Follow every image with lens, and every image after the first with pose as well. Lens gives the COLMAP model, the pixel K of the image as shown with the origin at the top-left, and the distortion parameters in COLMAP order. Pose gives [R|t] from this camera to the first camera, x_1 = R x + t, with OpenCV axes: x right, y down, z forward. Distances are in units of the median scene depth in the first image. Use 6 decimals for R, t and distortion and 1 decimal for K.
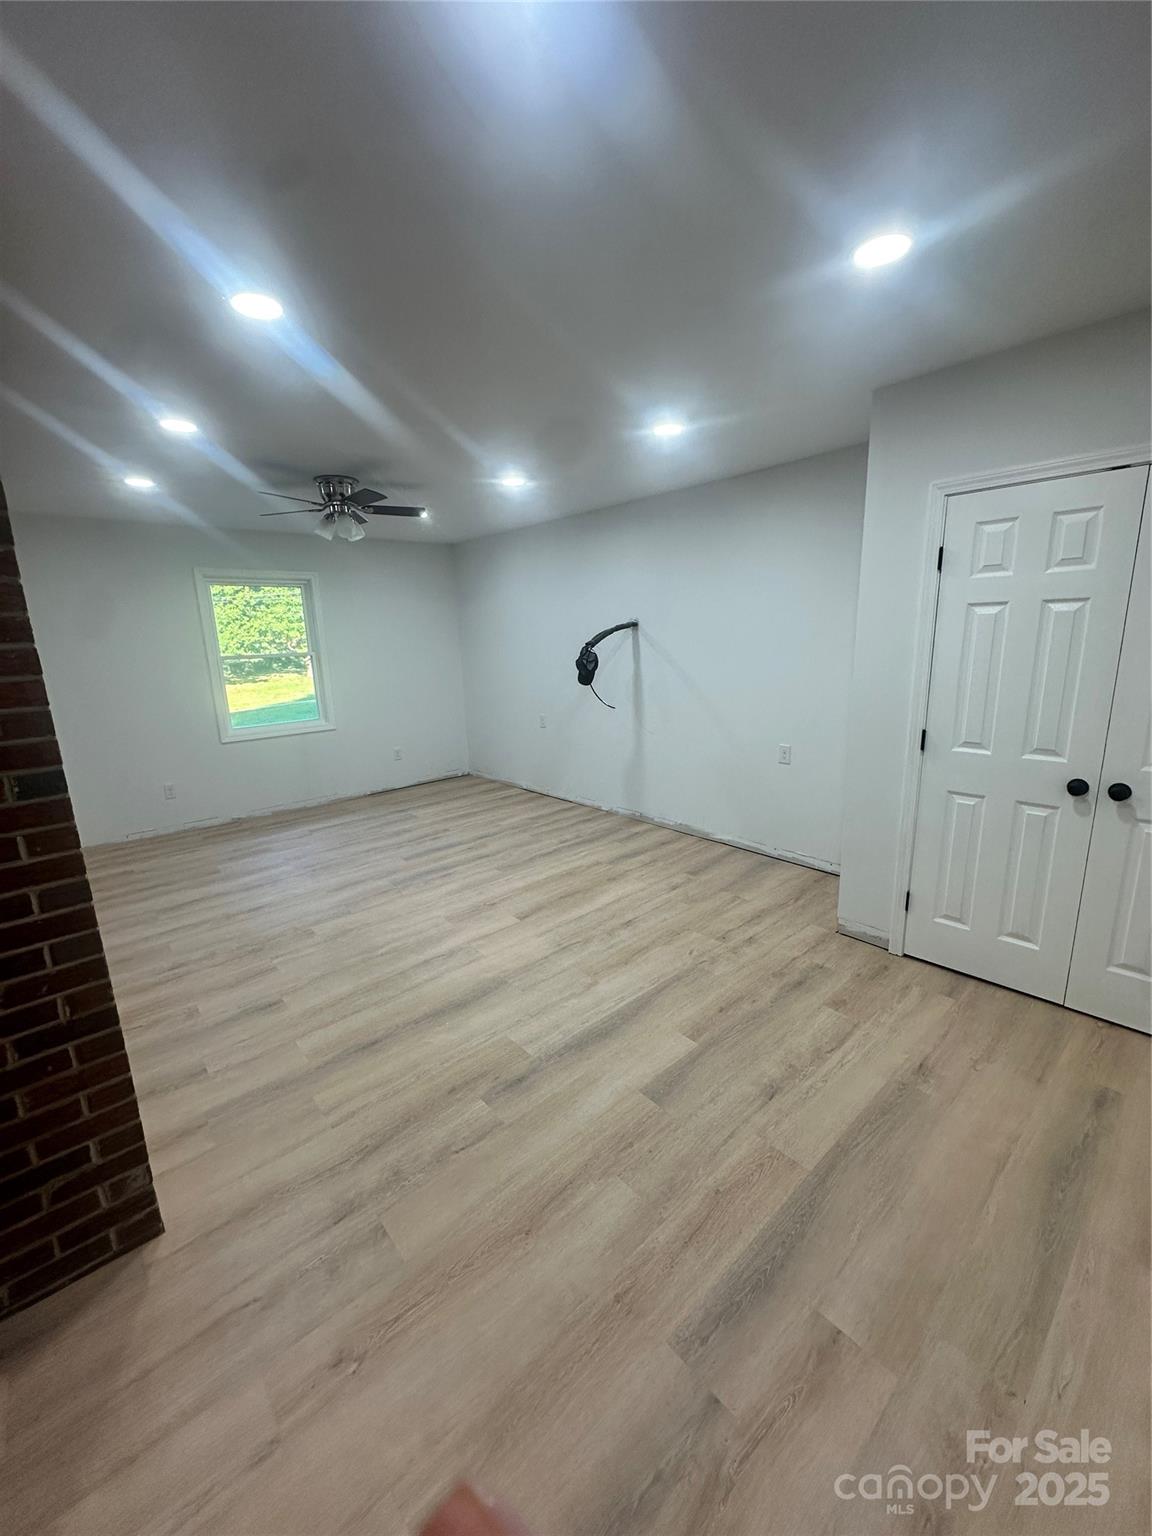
lens RADIAL K [[615.1, 0, 581.5], [0, 615.1, 768.4], [0, 0, 1]] dist [-0.000061, 0.000000]
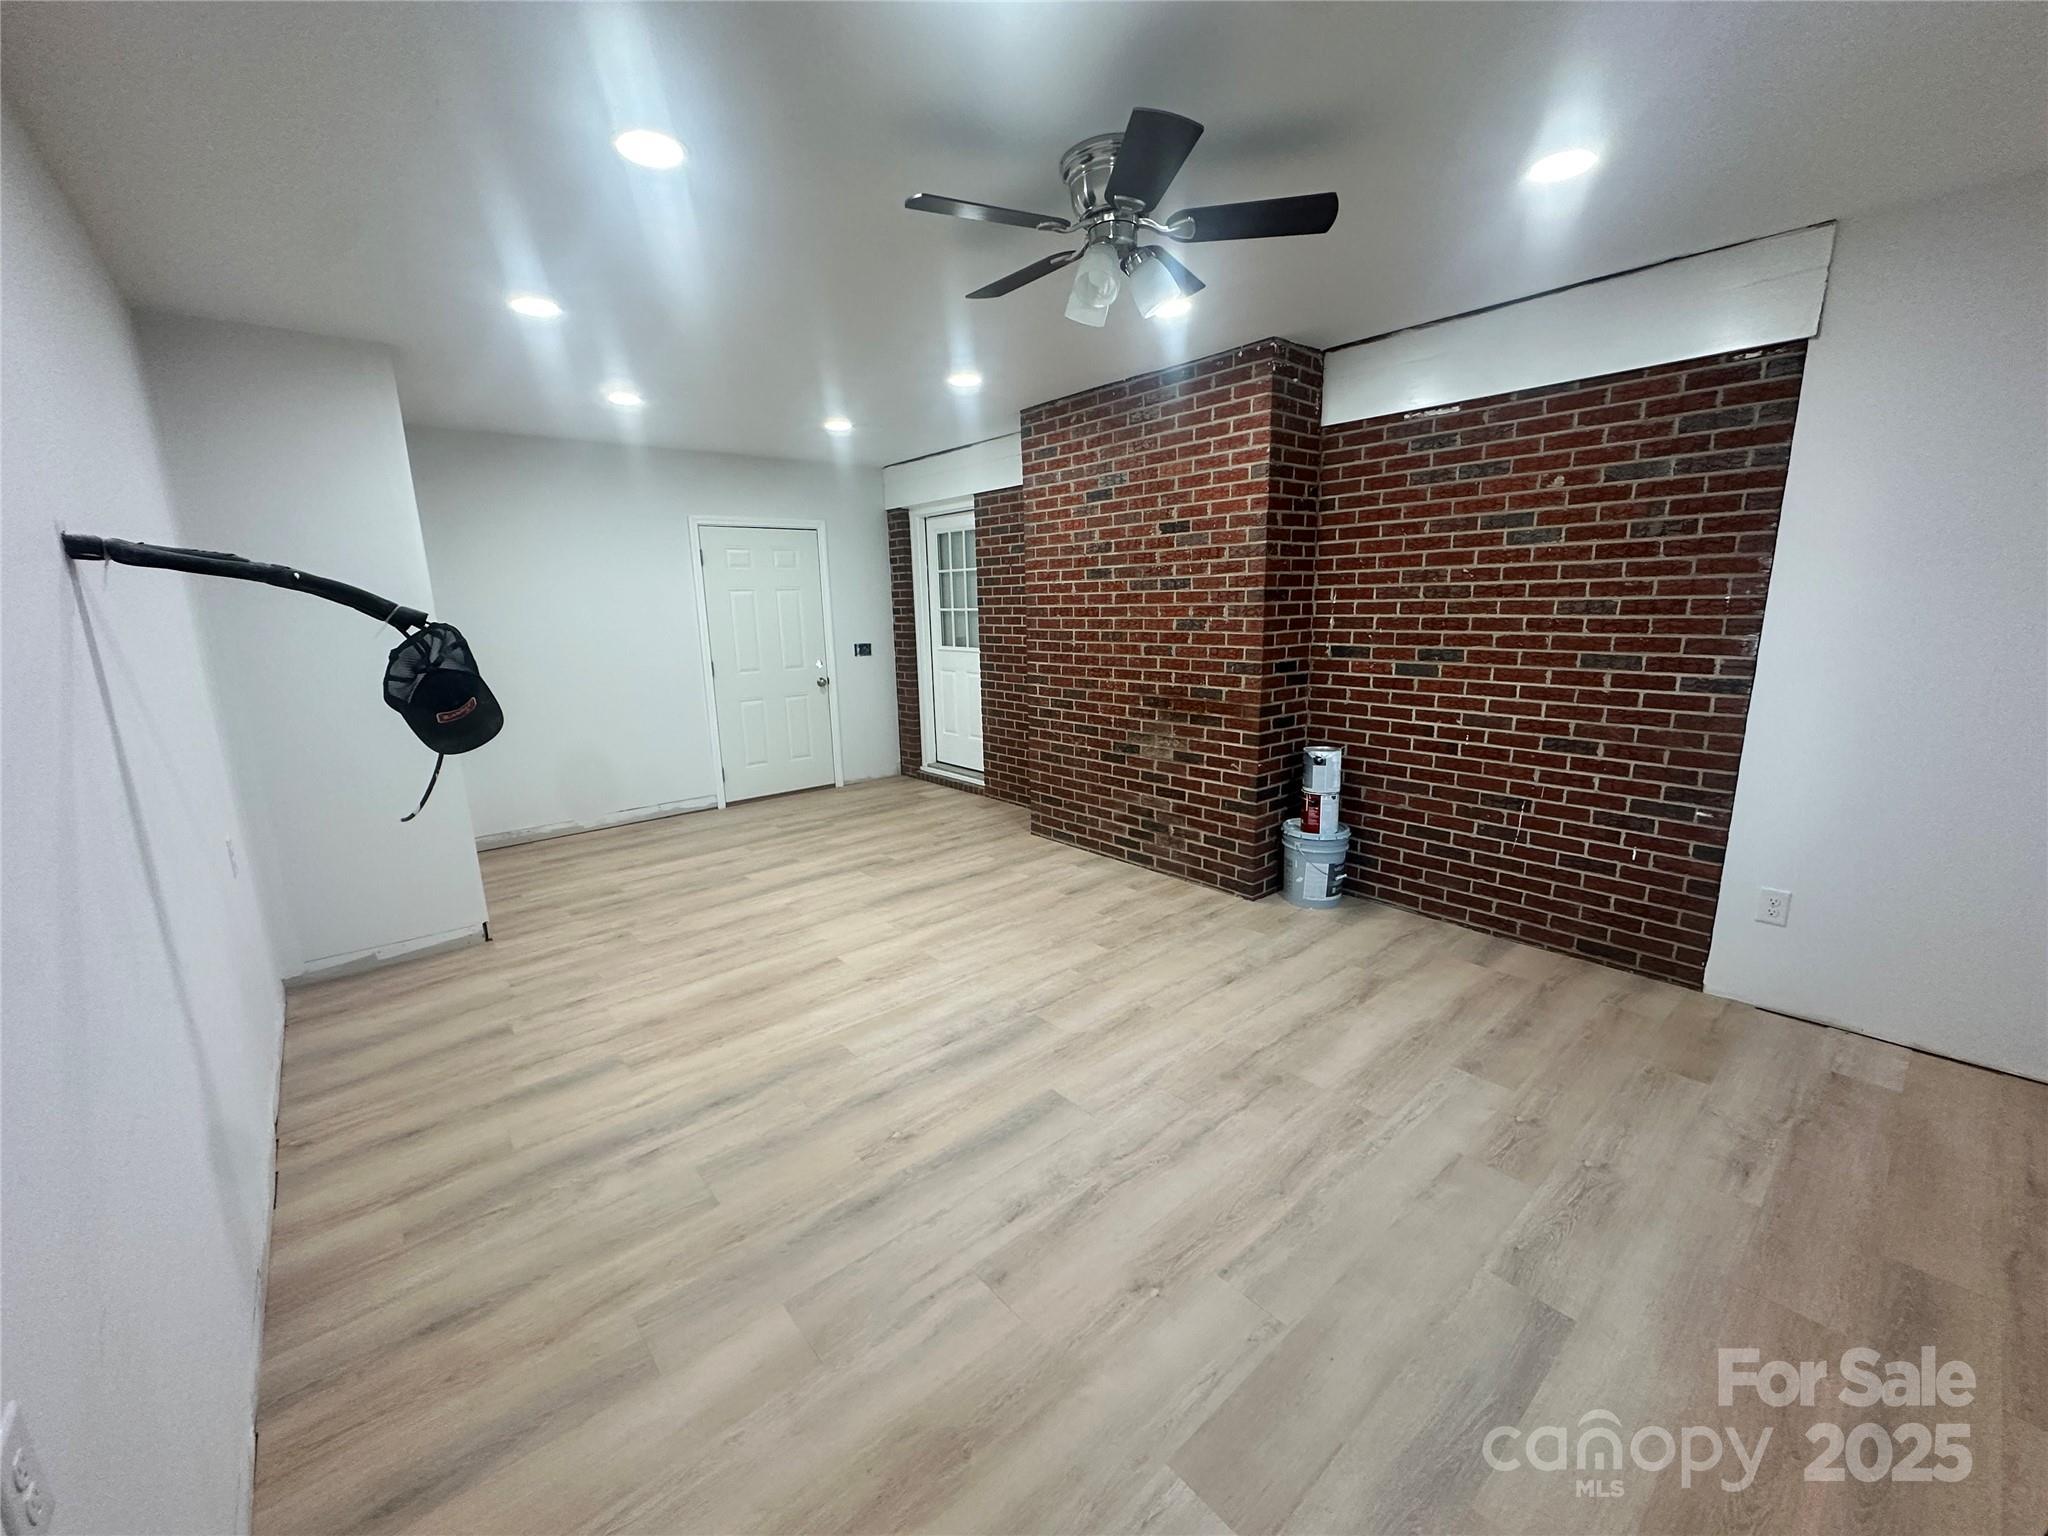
lens RADIAL K [[820.2, 0, 1018.7], [0, 820.2, 777.7], [0, 0, 1]] dist [-0.000061, 0.000000]
pose [[-0.997930, 0.049152, 0.041474, -0.392051], [0.061998, 0.906696, 0.417204, -0.378968], [-0.017098, 0.418912, -0.907866, 1.894722]]
